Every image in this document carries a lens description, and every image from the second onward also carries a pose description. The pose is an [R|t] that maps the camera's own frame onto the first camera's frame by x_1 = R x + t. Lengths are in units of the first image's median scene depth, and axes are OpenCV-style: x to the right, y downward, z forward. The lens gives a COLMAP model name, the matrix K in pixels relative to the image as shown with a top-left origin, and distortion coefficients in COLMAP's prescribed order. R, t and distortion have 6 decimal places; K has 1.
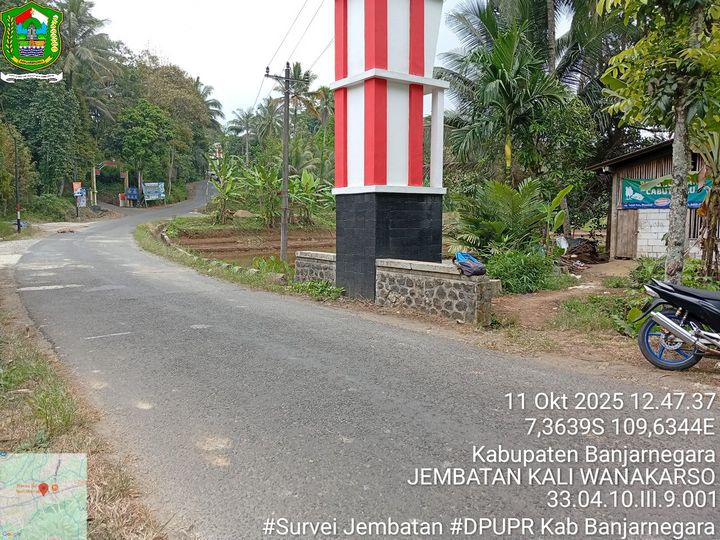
lens RADIAL K [[559.4, 0, 360.5], [0, 559.4, 272.9], [0, 0, 1]] dist [0.076912, -0.129625]
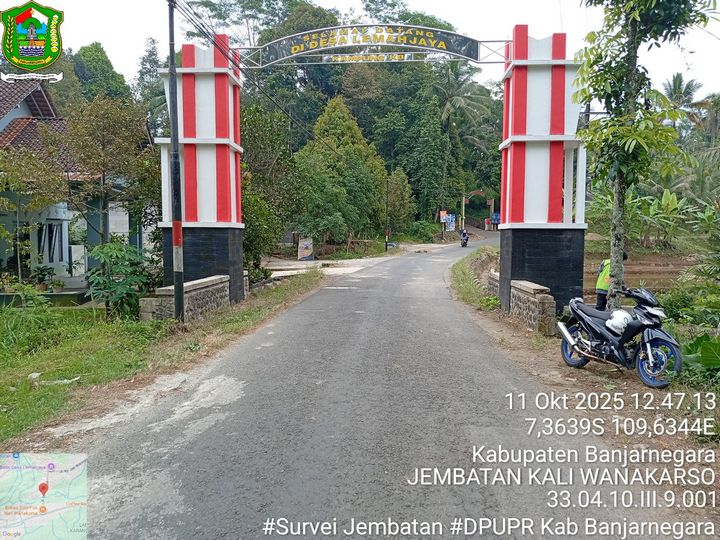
lens RADIAL K [[559.4, 0, 360.5], [0, 559.4, 272.9], [0, 0, 1]] dist [0.076912, -0.129625]
pose [[0.786212, 0.046429, -0.616210, 0.192567], [-0.069334, 0.997505, -0.013304, -0.000162], [0.614055, 0.053184, 0.787469, -0.080078]]
